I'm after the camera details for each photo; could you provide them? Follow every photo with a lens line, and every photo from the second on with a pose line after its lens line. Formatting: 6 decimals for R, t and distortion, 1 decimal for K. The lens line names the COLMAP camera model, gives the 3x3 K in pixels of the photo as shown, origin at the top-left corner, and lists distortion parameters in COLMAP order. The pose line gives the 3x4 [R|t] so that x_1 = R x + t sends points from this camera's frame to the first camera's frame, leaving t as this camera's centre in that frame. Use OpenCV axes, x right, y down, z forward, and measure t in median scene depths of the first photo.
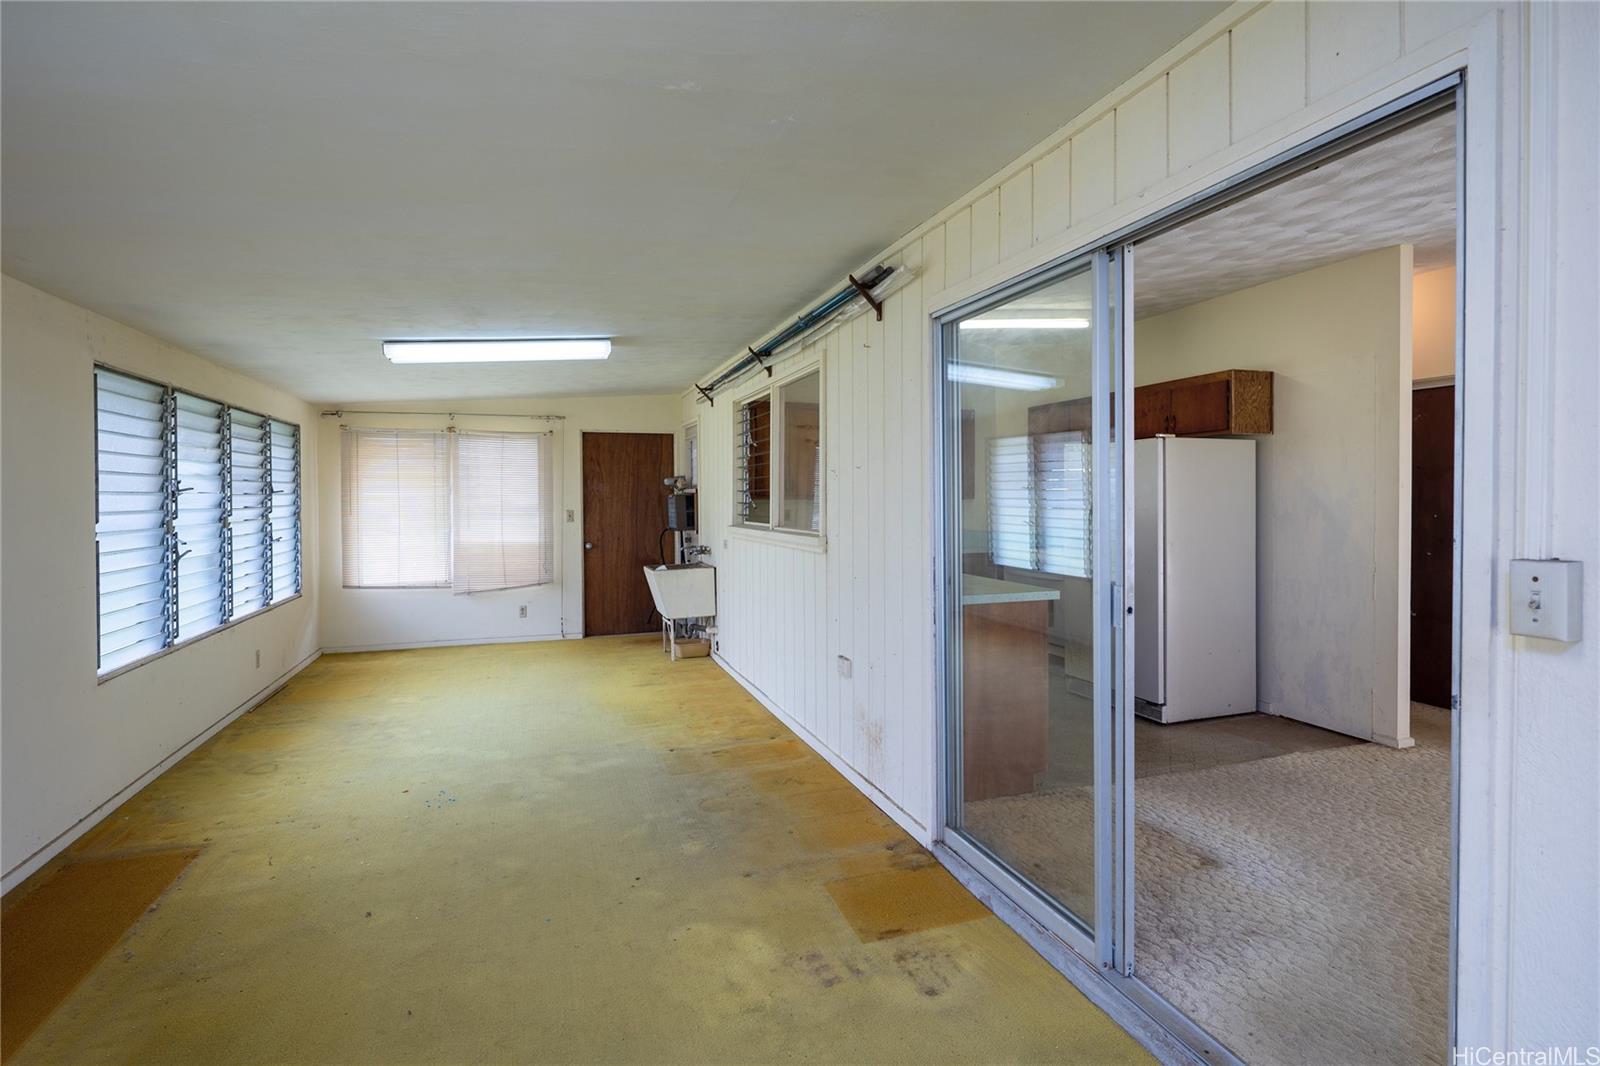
lens RADIAL K [[805.3, 0, 795.4], [0, 805.3, 517.1], [0, 0, 1]] dist [0.010607, -0.001546]
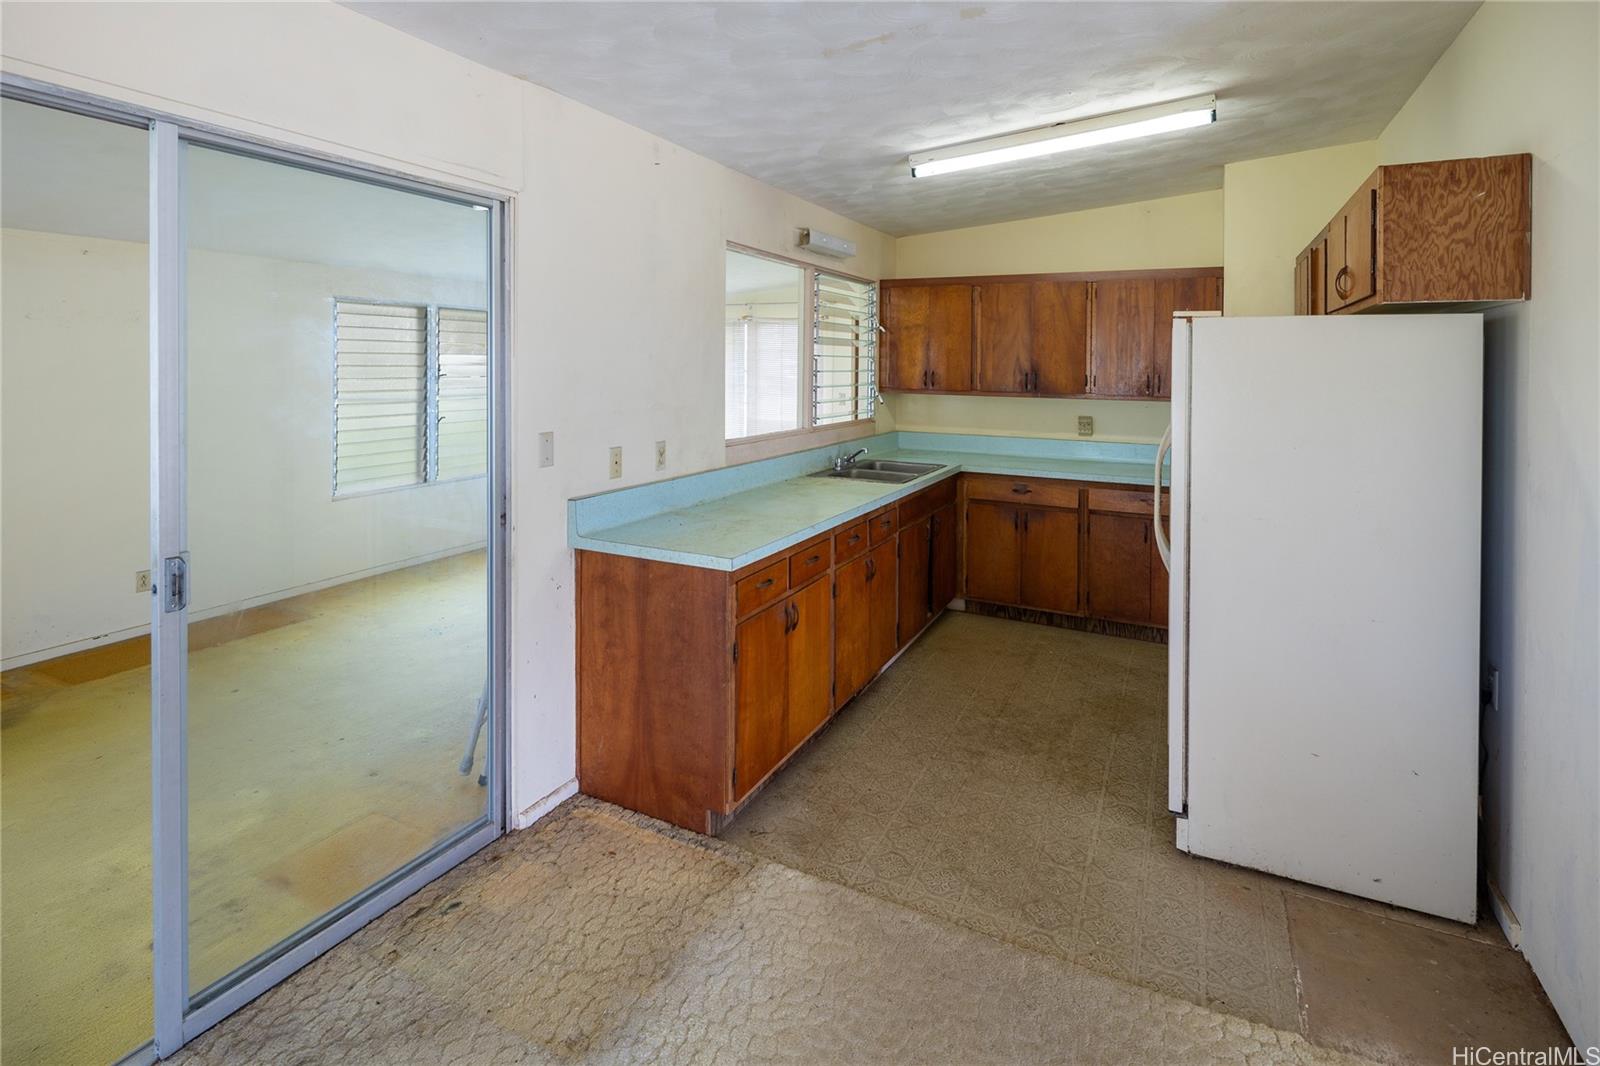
lens RADIAL K [[805.3, 0, 799.0], [0, 805.3, 365.0], [0, 0, 1]] dist [0.010607, -0.001546]
pose [[0.677407, 0.015479, -0.735446, 0.674749], [-0.032210, 0.999444, -0.008632, -0.053231], [0.734903, 0.029536, 0.677528, 0.441243]]
